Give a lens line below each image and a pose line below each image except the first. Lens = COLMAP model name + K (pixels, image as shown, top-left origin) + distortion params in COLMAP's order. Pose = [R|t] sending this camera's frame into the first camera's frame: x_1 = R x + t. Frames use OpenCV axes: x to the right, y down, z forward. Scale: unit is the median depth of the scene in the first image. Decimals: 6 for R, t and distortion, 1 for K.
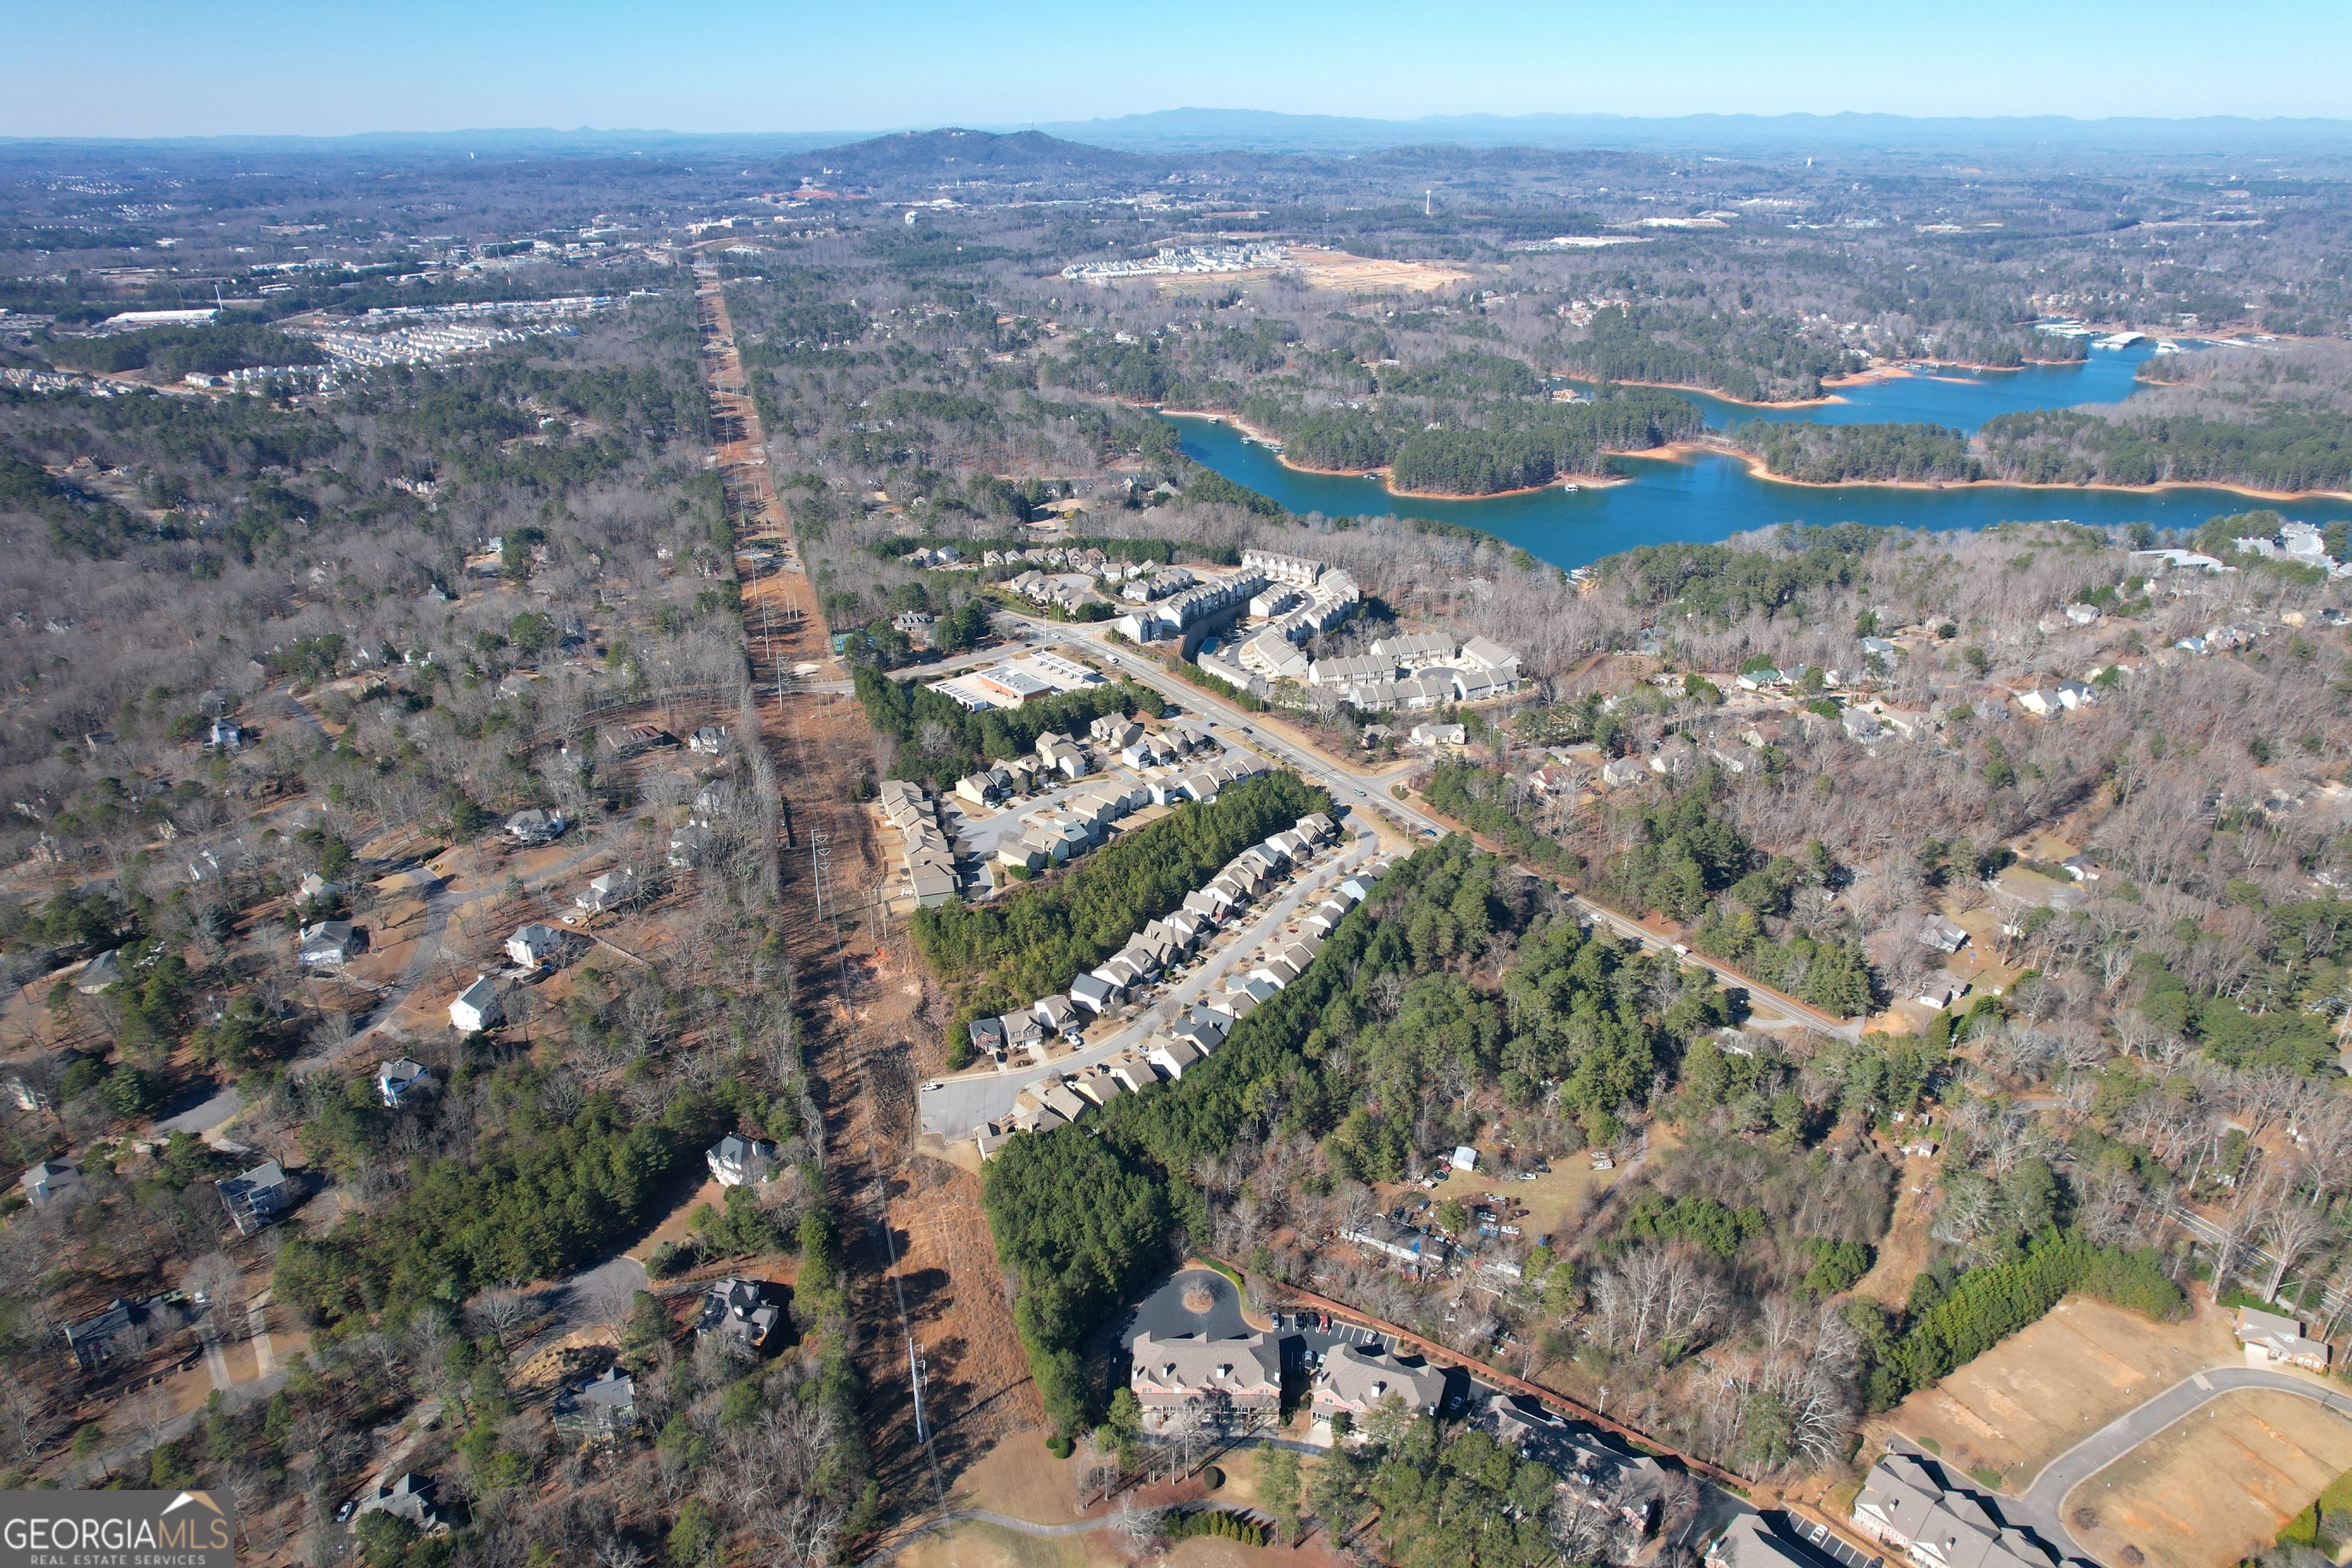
lens RADIAL K [[1506.5, 0, 1176.0], [0, 1506.5, 784.0], [0, 0, 1]] dist [-0.071872, 0.056089]
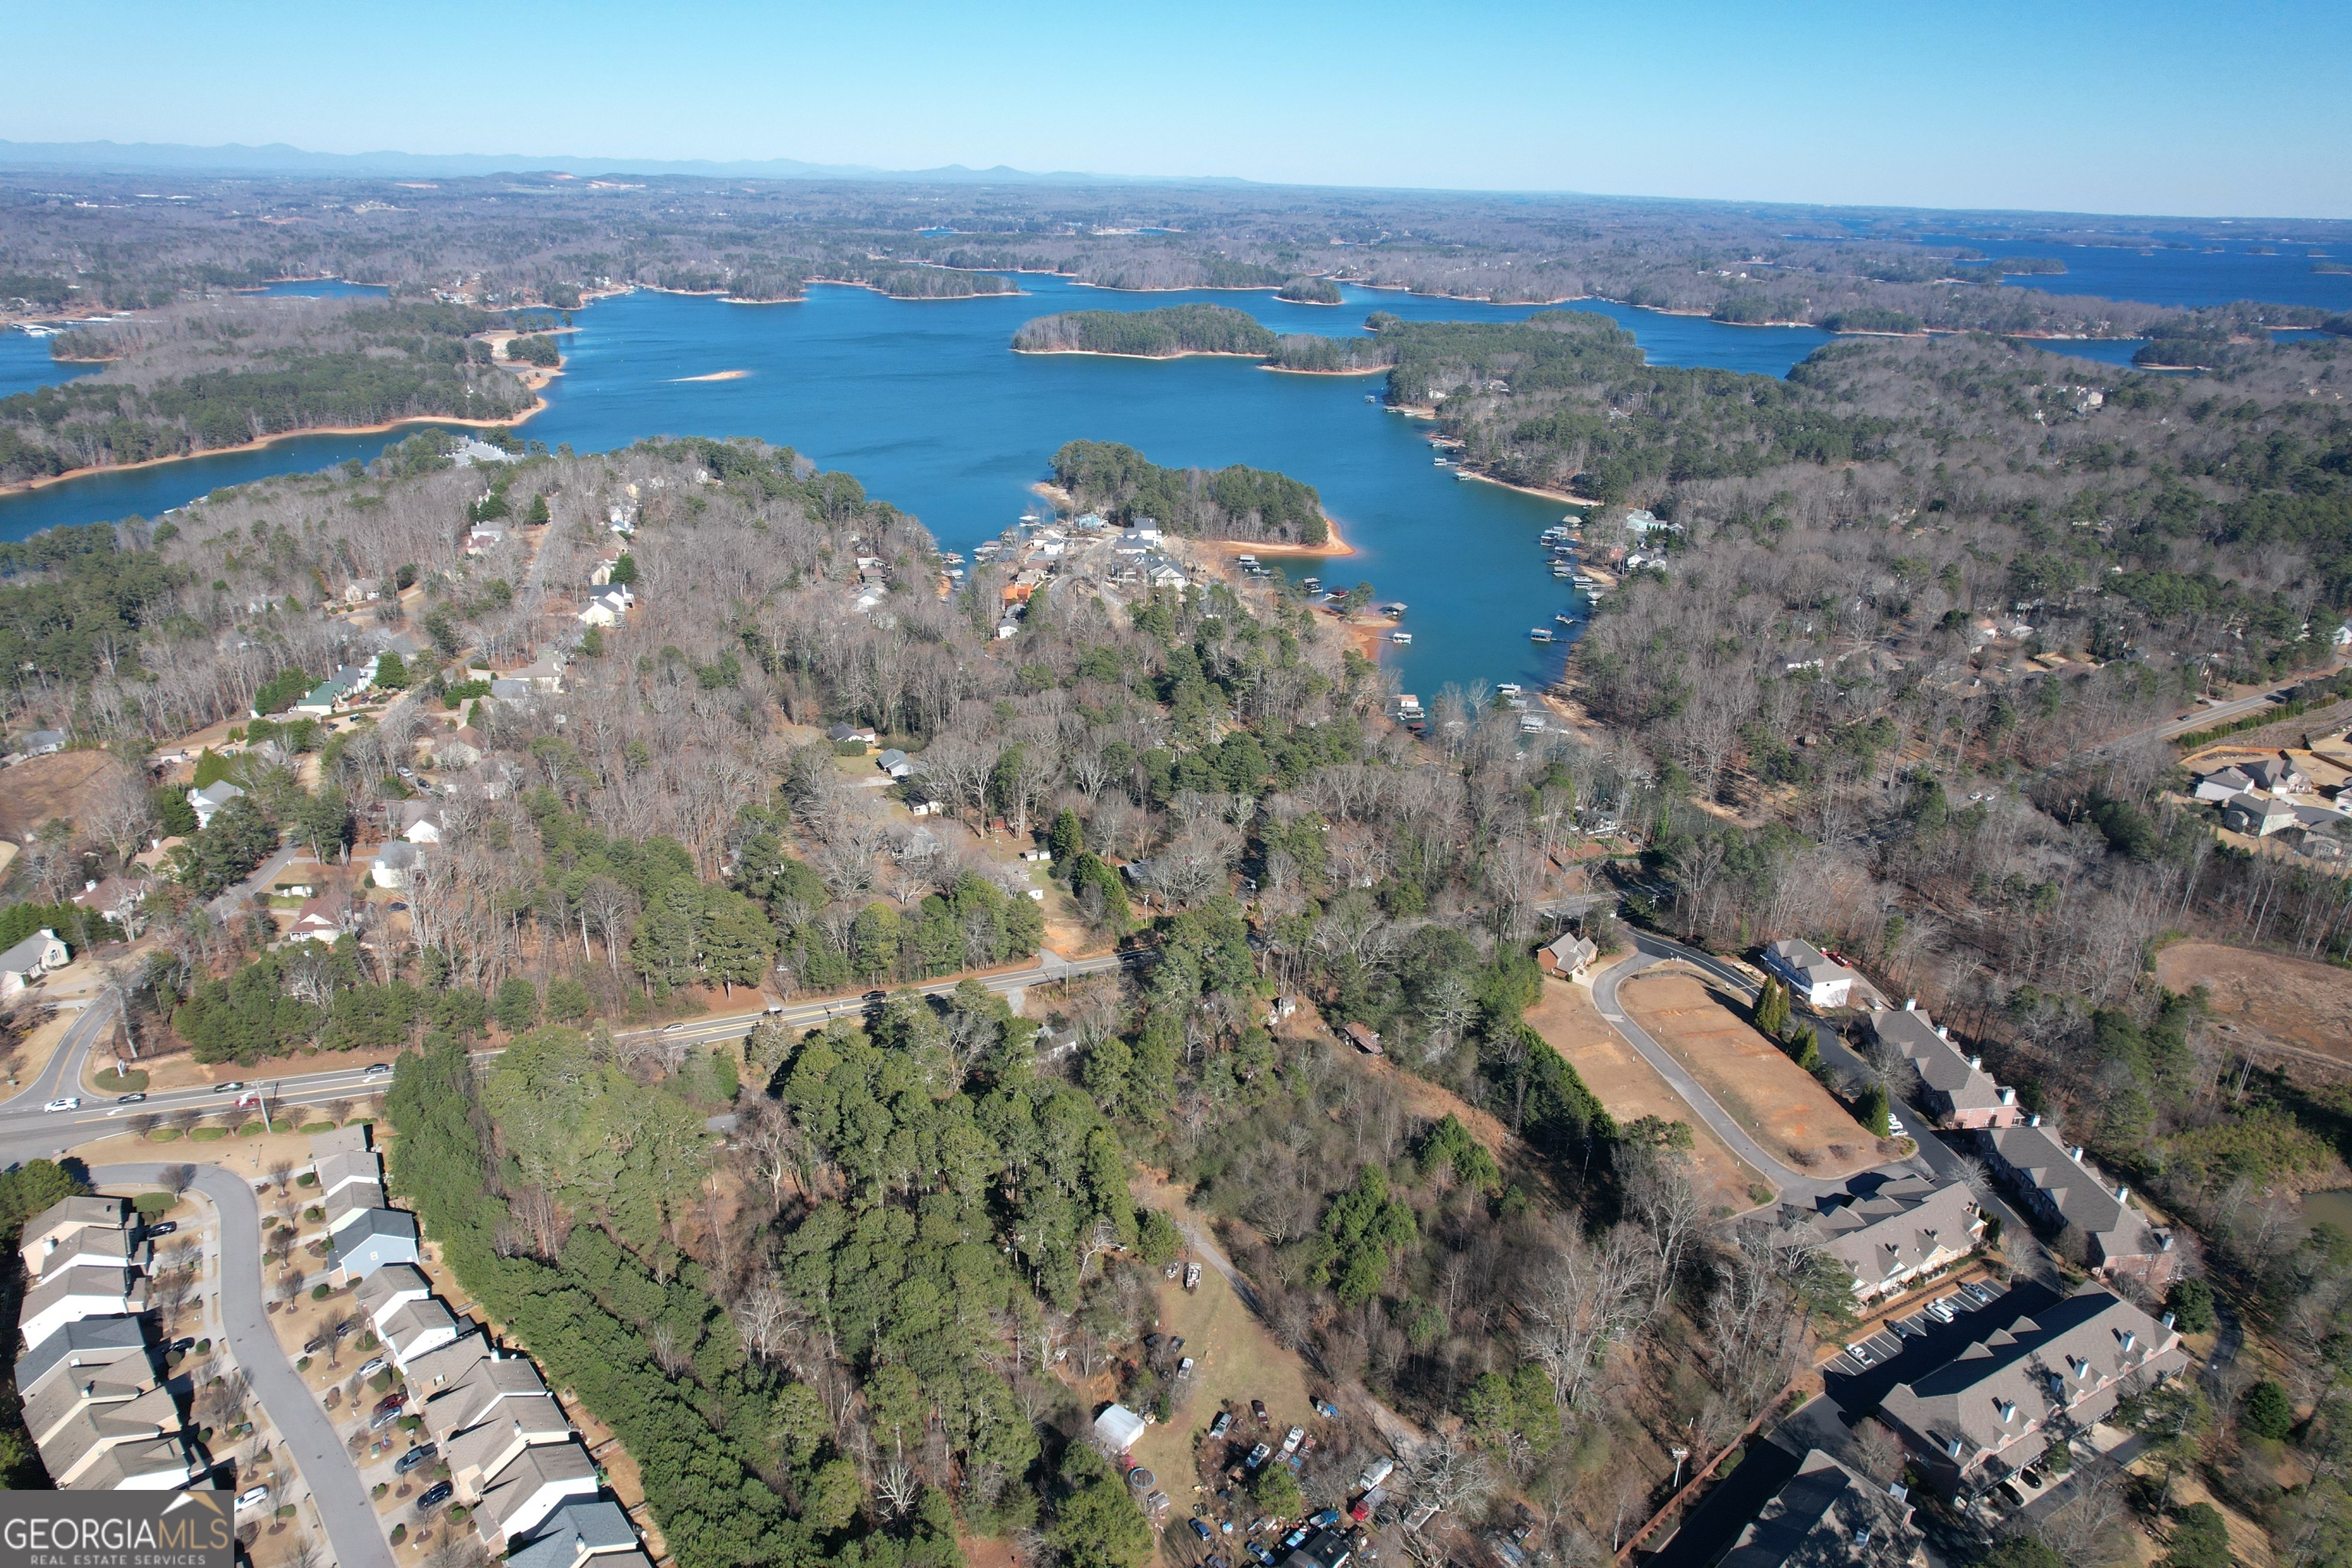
lens RADIAL K [[1509.4, 0, 1176.0], [0, 1509.4, 784.0], [0, 0, 1]] dist [-0.084853, 0.082183]
pose [[0.254577, -0.361652, 0.896883, -0.188173], [0.376867, 0.891217, 0.252395, -0.086661], [-0.890596, 0.273751, 0.363178, 0.608170]]
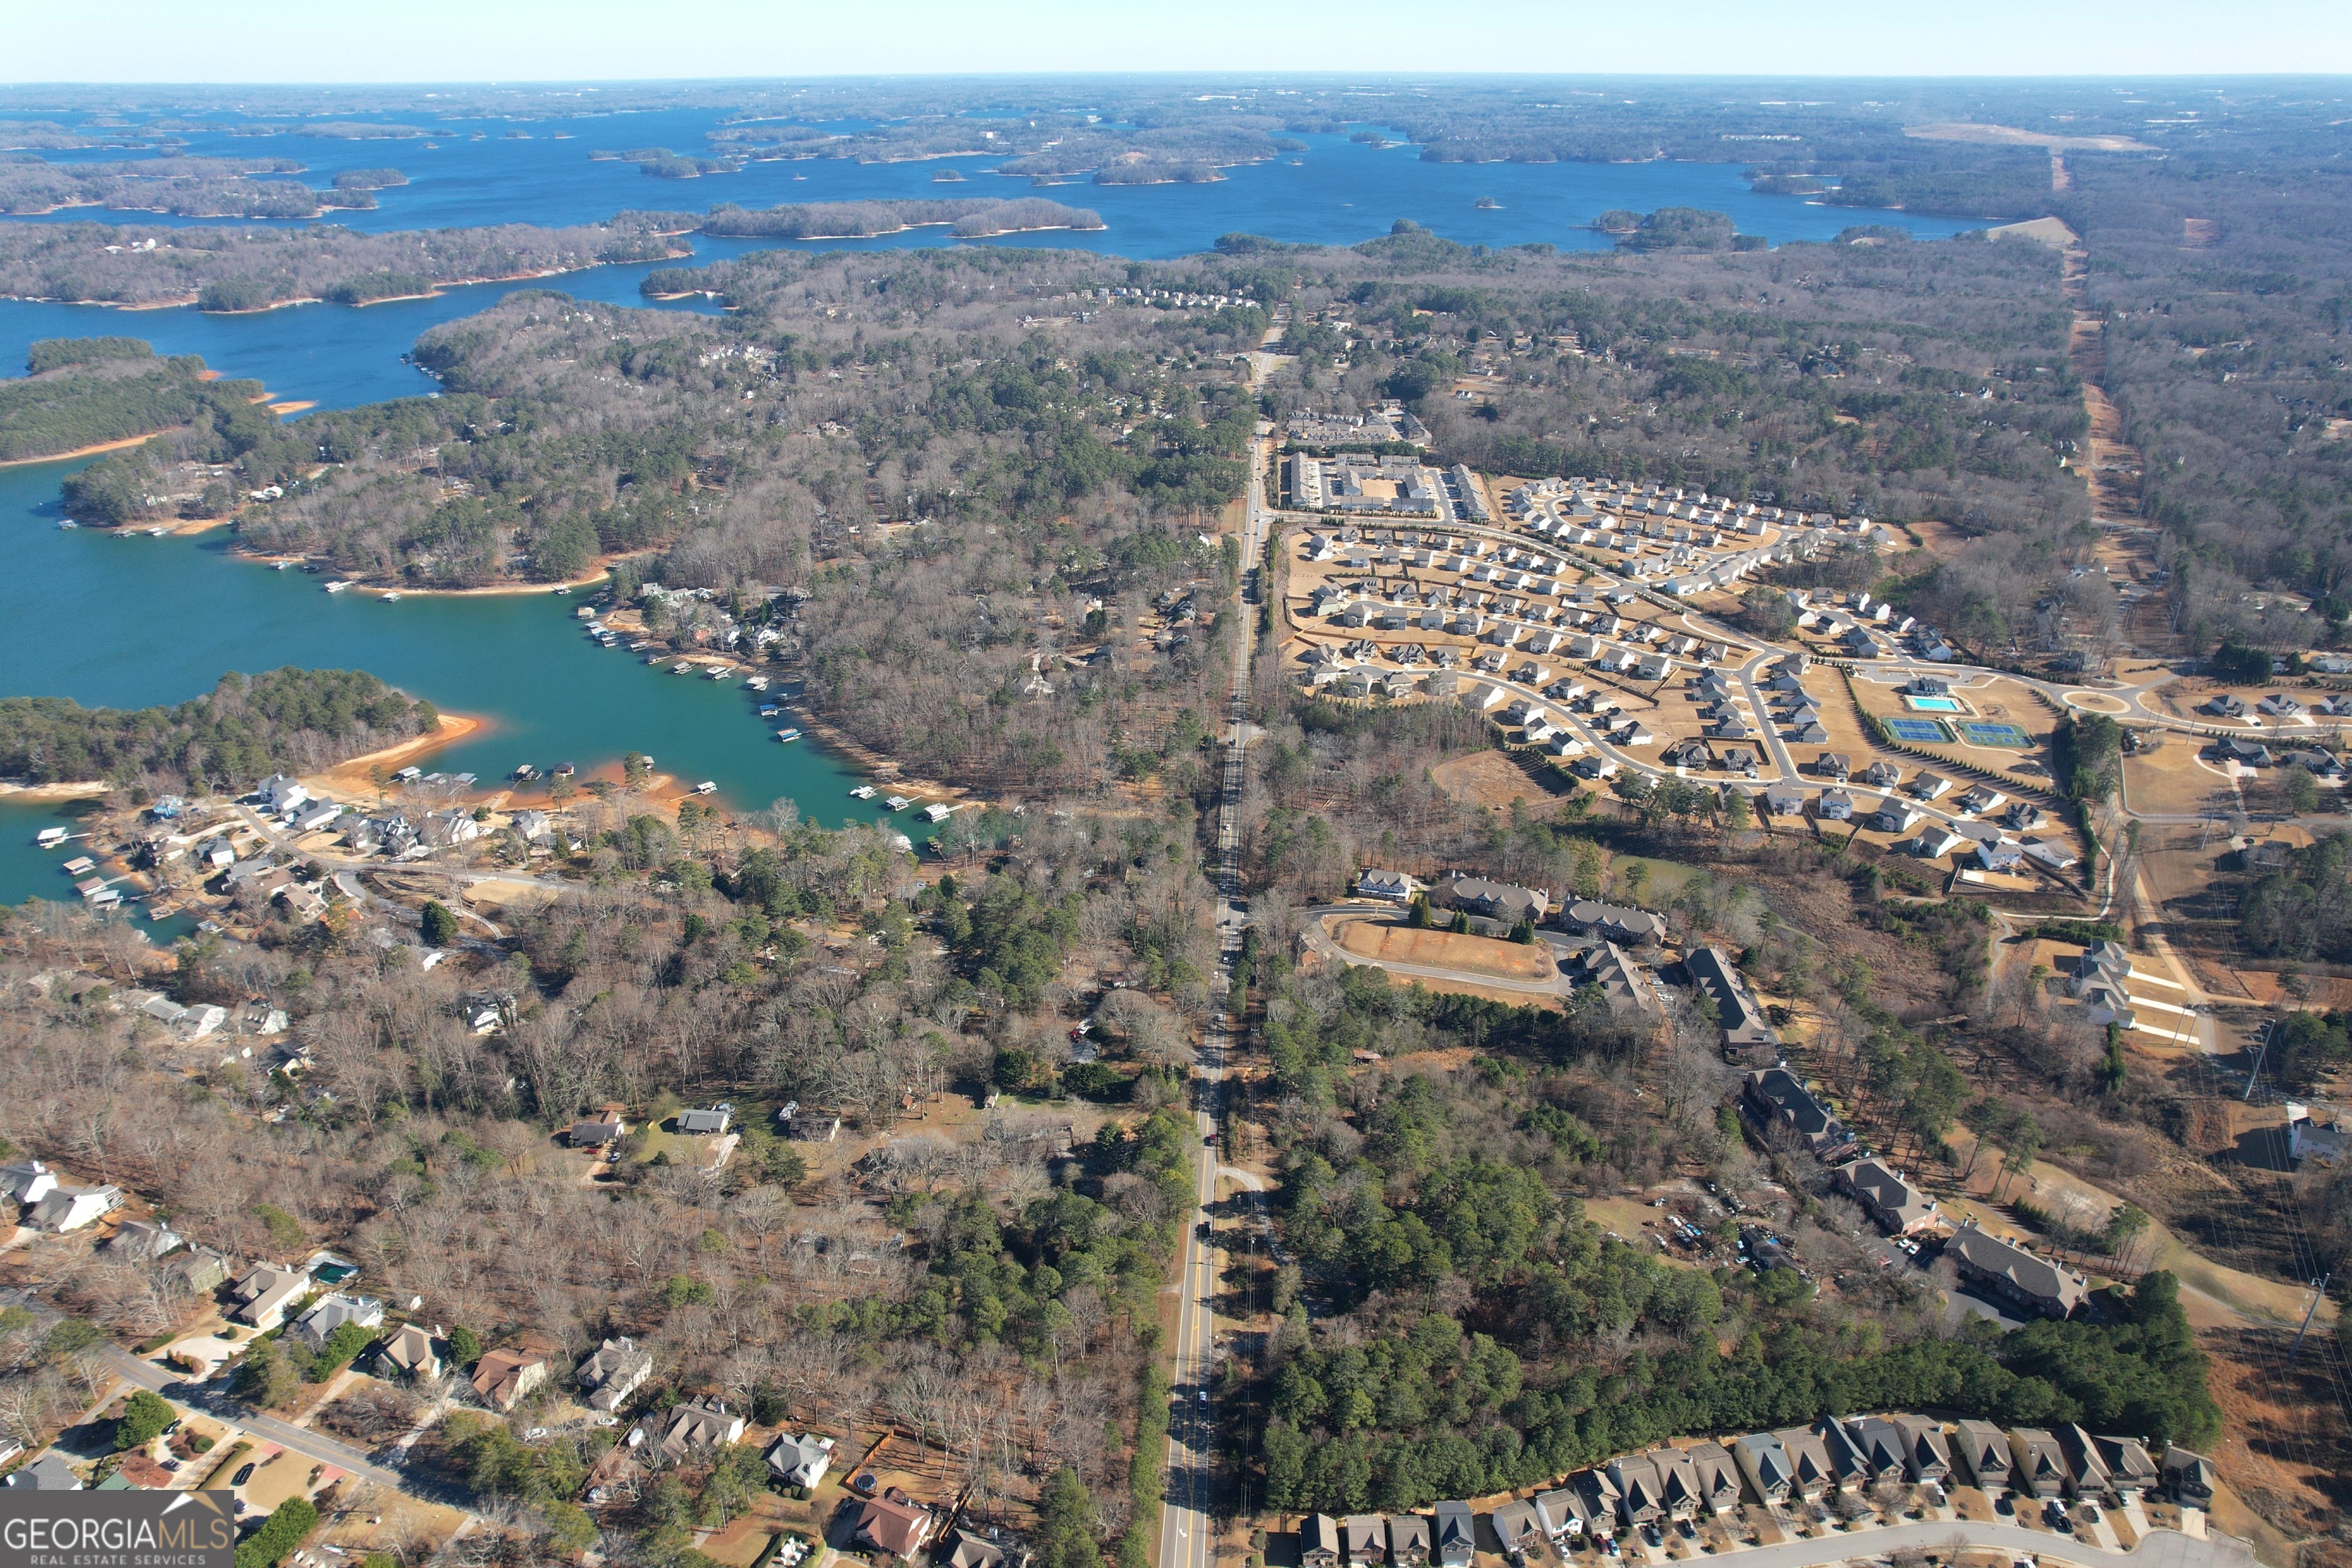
lens RADIAL K [[1509.4, 0, 1176.0], [0, 1509.4, 784.0], [0, 0, 1]] dist [-0.084853, 0.082183]
pose [[-0.703541, -0.311339, 0.638826, -0.106746], [0.294486, 0.690390, 0.660787, -0.644983], [-0.646768, 0.653016, -0.394032, 1.196308]]
